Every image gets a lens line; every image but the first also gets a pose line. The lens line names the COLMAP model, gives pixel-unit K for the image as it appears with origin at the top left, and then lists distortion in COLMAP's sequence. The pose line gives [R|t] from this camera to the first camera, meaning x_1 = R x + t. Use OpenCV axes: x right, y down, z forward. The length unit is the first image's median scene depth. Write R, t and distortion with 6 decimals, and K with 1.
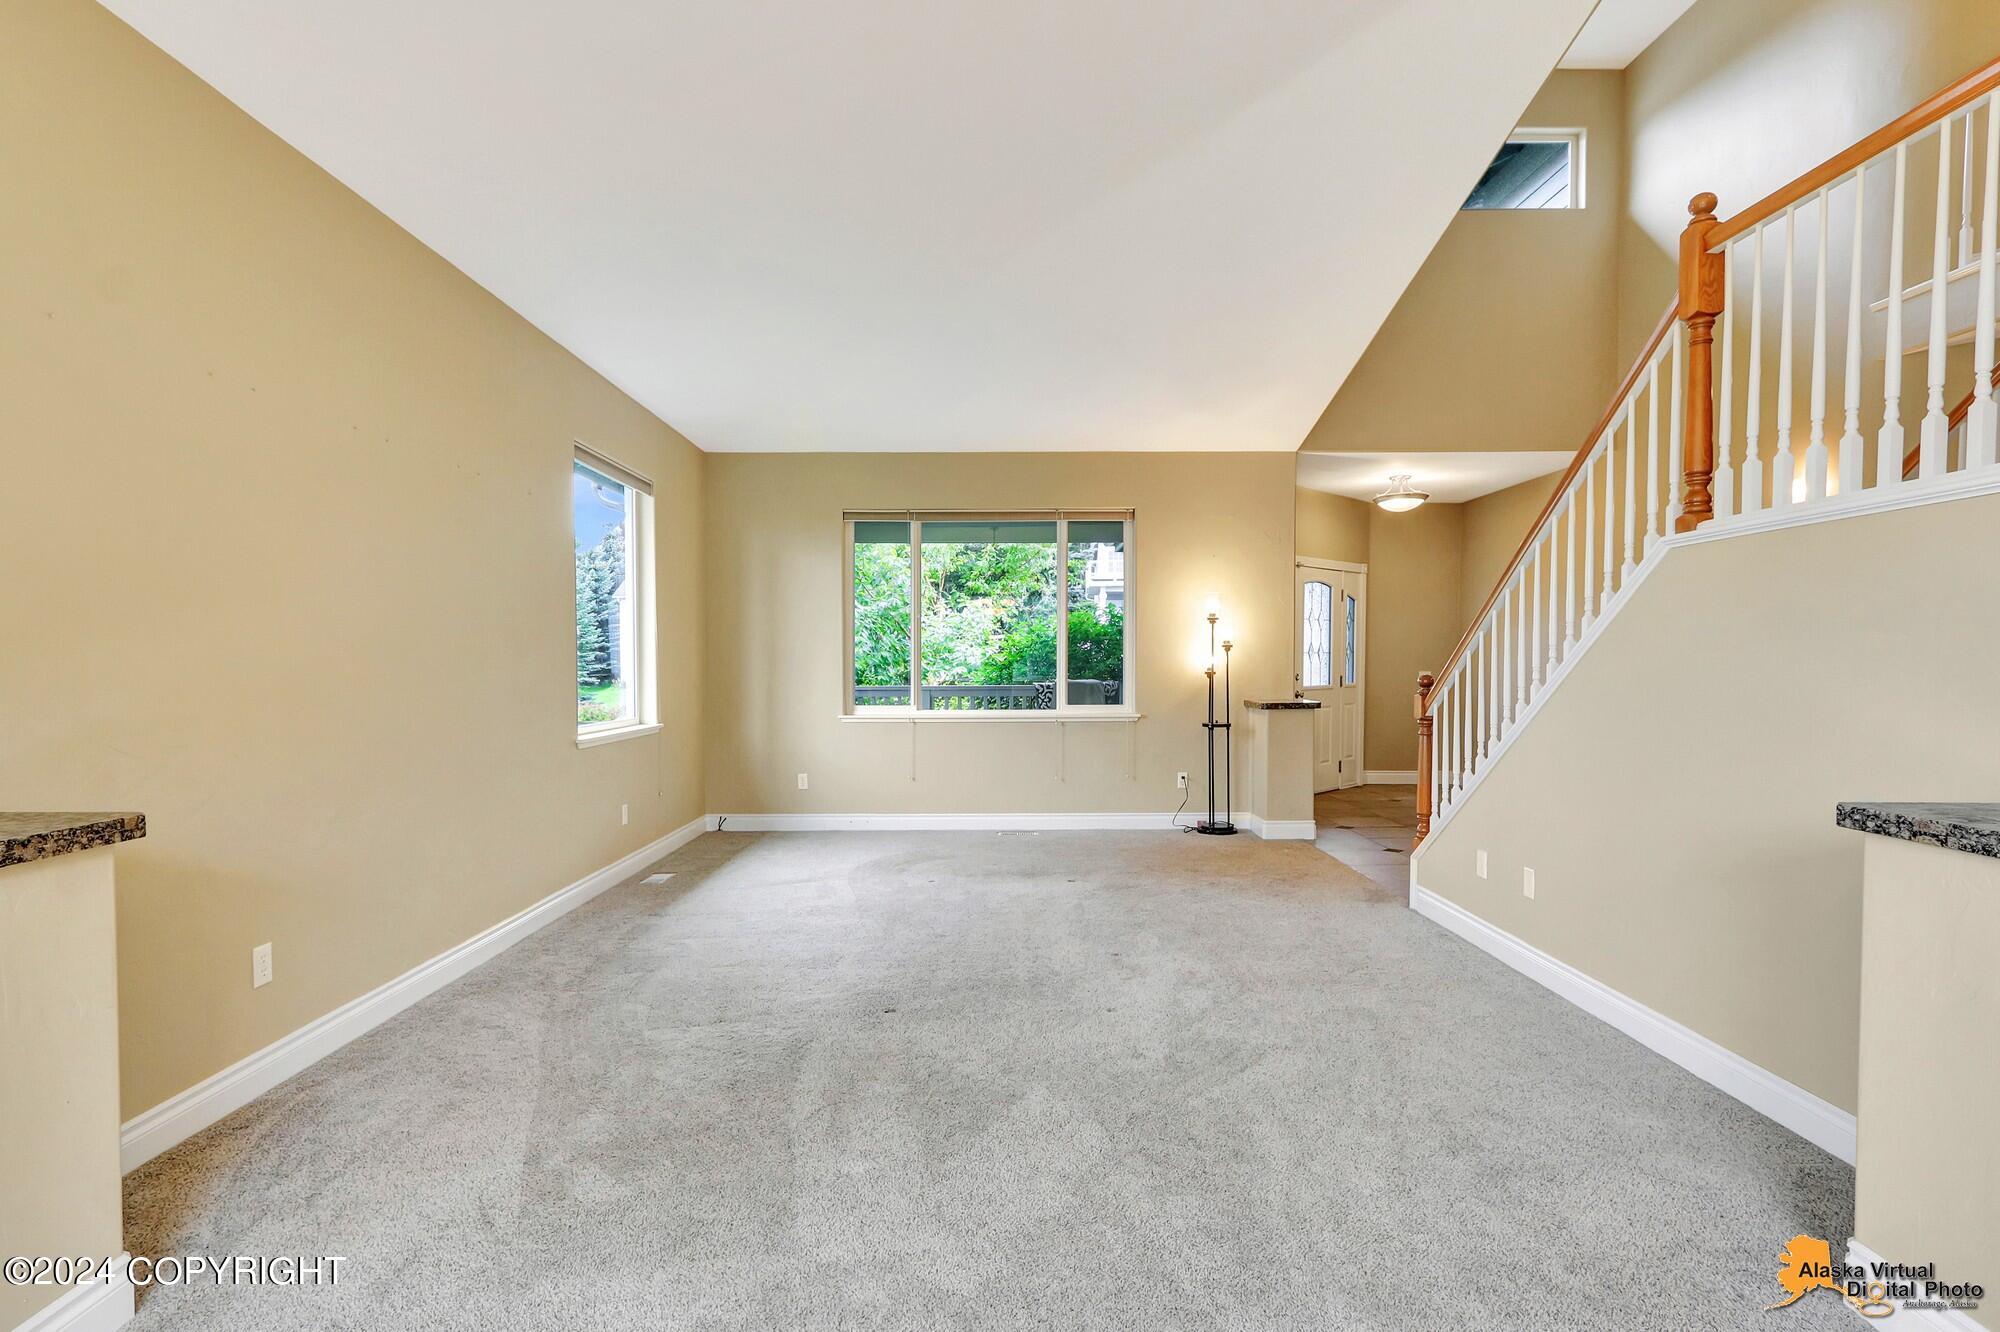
lens RADIAL K [[968.9, 0, 998.6], [0, 968.9, 692.2], [0, 0, 1]] dist [-0.001575, -0.000052]
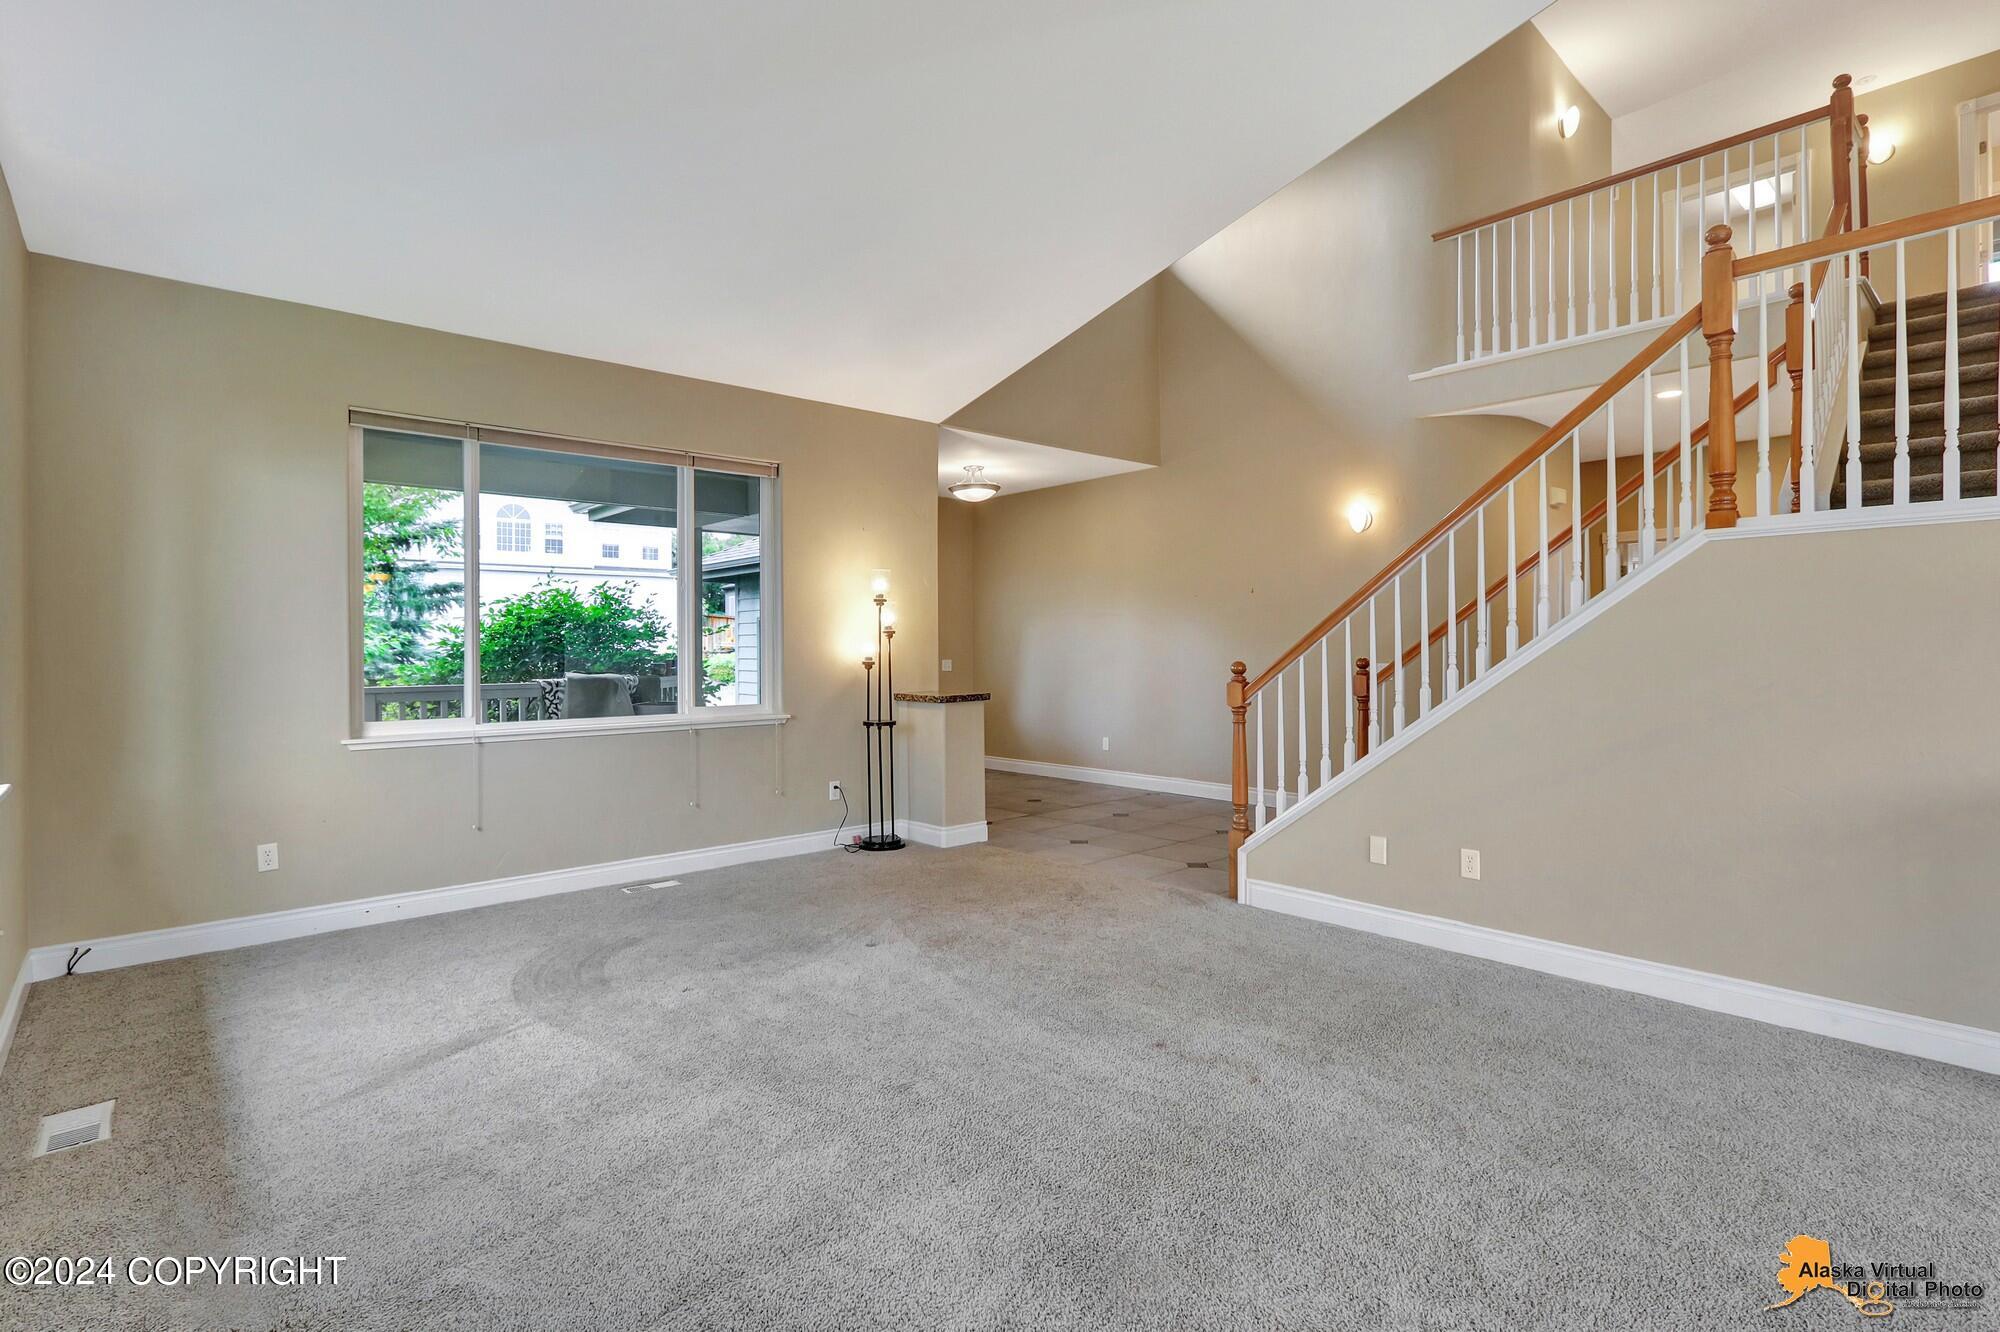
lens RADIAL K [[932.4, 0, 997.0], [0, 932.4, 649.8], [0, 0, 1]] dist [-0.009800, -0.000018]
pose [[0.750361, -0.001005, 0.661027, -0.250308], [0.021326, 0.999515, -0.022688, -0.010952], [-0.660684, 0.031121, 0.750019, 0.301160]]
